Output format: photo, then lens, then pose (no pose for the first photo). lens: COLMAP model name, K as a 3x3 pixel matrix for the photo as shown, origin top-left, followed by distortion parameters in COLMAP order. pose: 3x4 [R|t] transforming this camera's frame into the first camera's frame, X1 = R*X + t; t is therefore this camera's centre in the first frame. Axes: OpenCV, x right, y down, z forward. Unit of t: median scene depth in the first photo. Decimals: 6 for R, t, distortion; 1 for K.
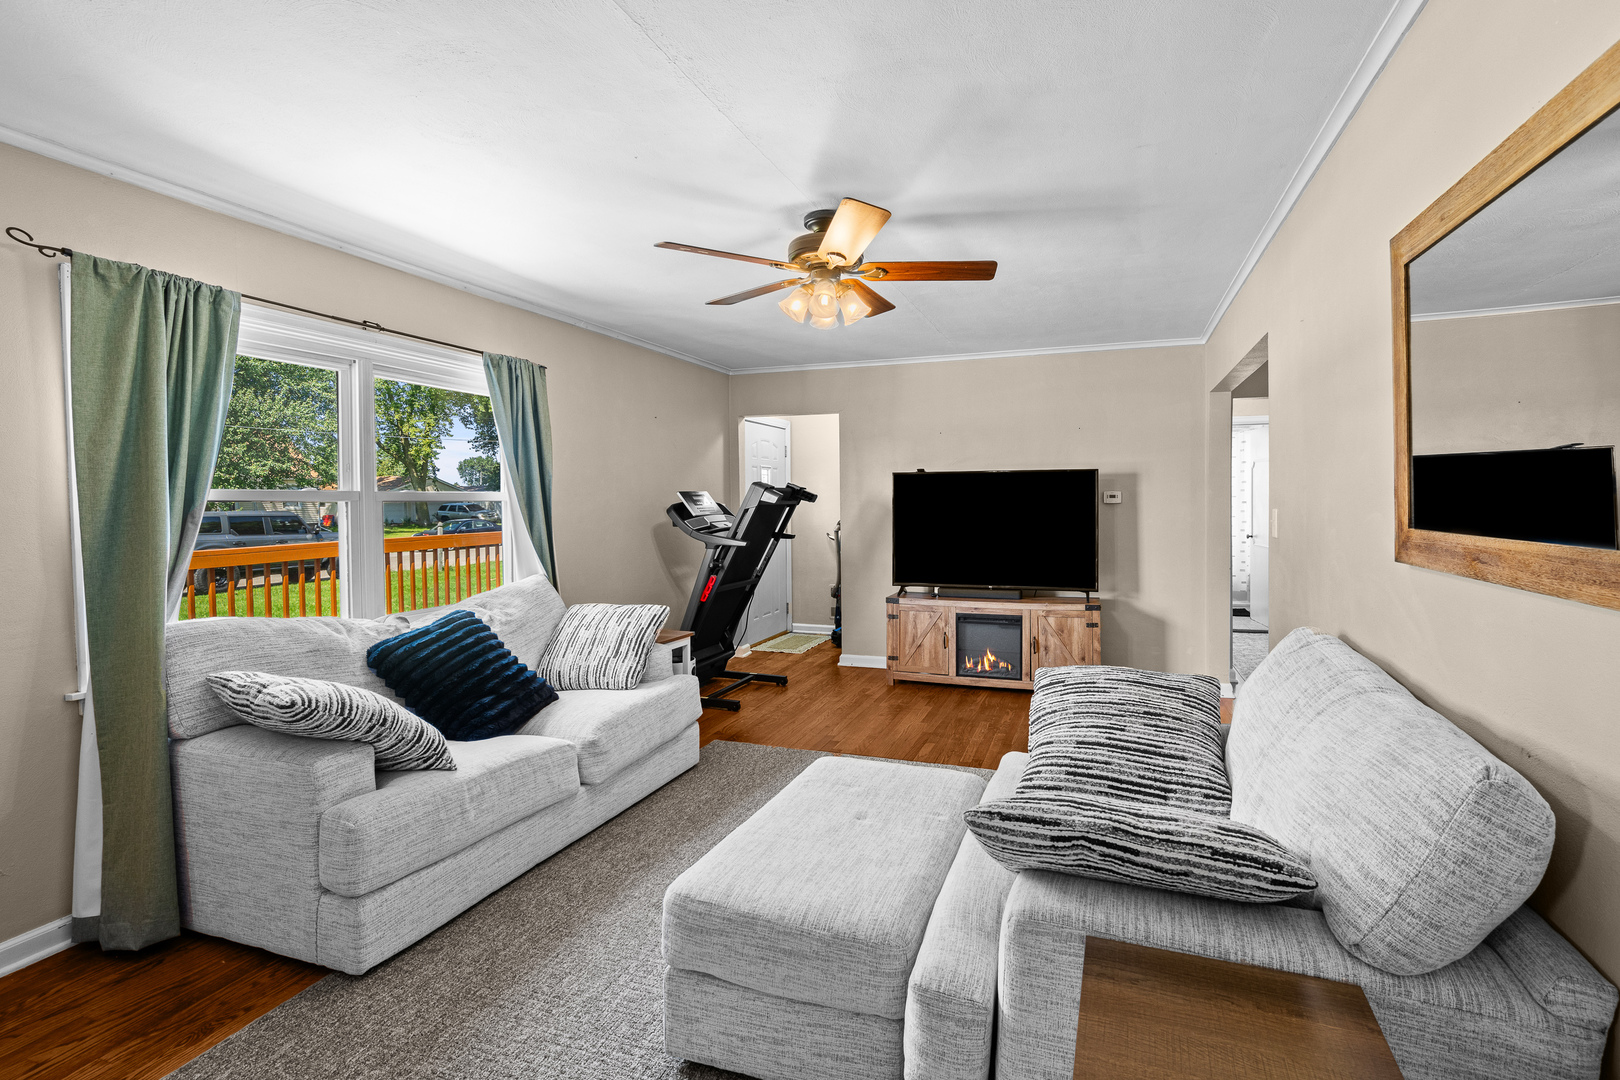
lens RADIAL K [[711.7, 0, 769.5], [0, 711.7, 497.4], [0, 0, 1]] dist [-0.001726, 0.000141]
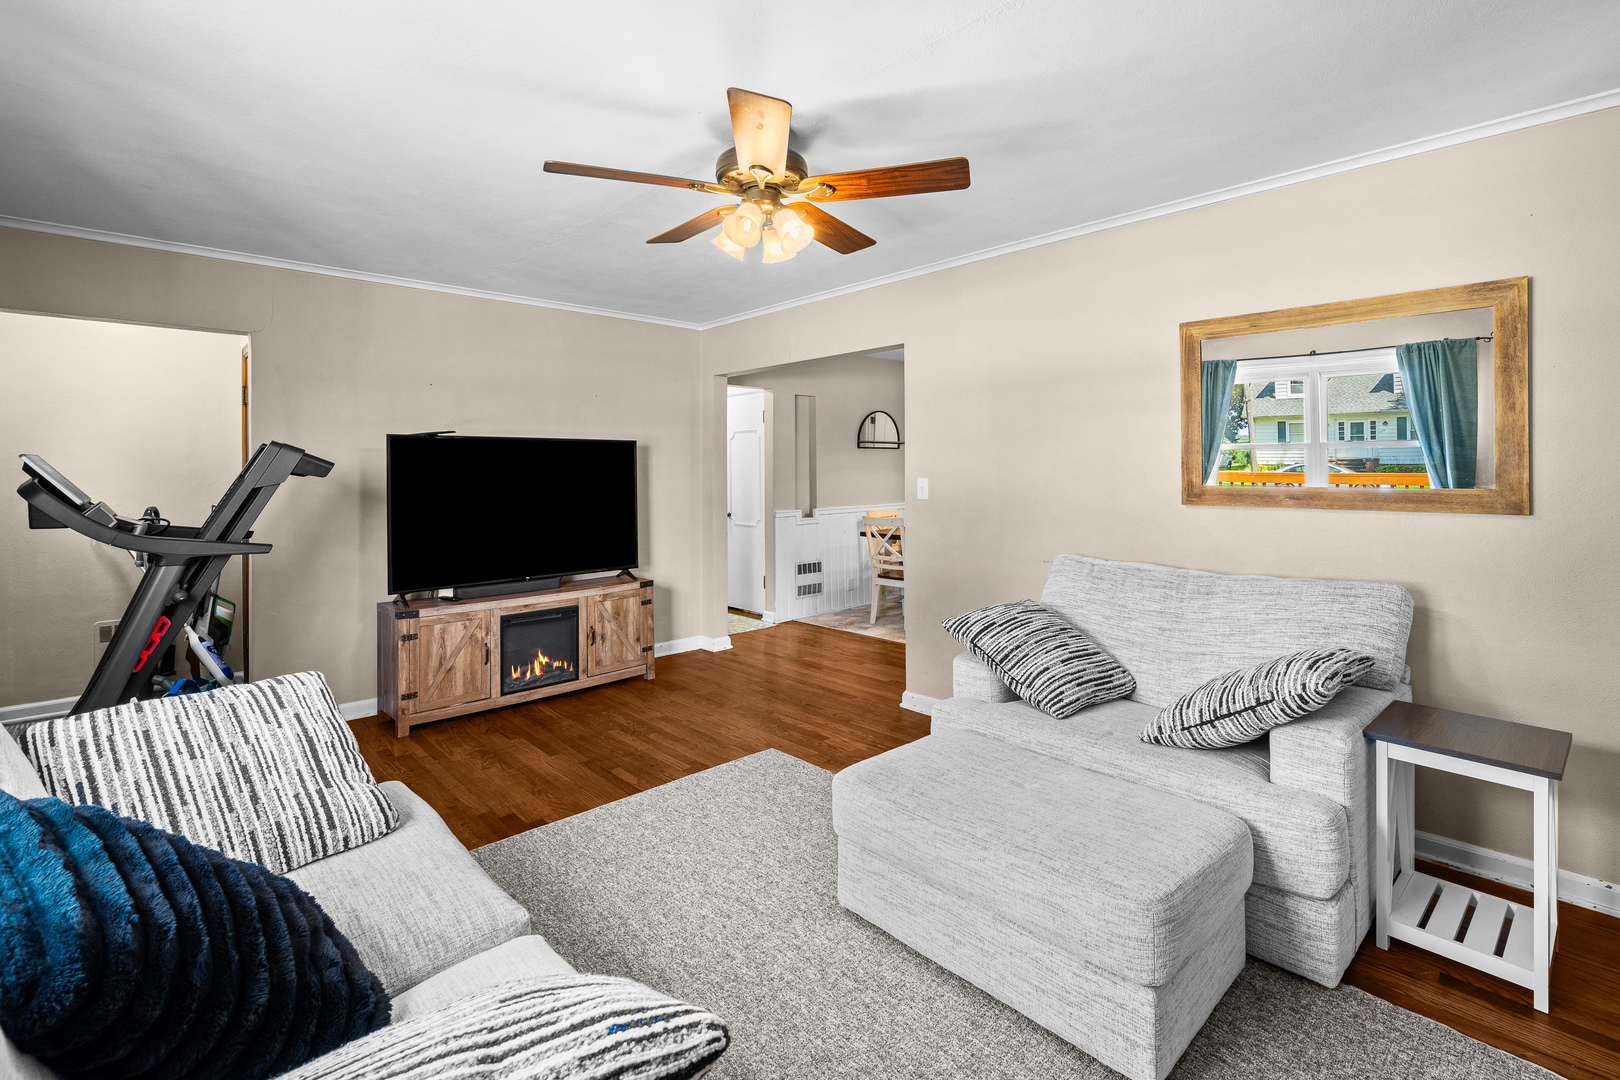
lens RADIAL K [[765.6, 0, 869.8], [0, 765.6, 444.4], [0, 0, 1]] dist [0.000822, -0.000003]
pose [[0.417465, 0.033781, 0.908065, -0.349186], [0.000596, 0.999298, -0.037448, 0.004026], [-0.908693, 0.016174, 0.417152, 0.270525]]
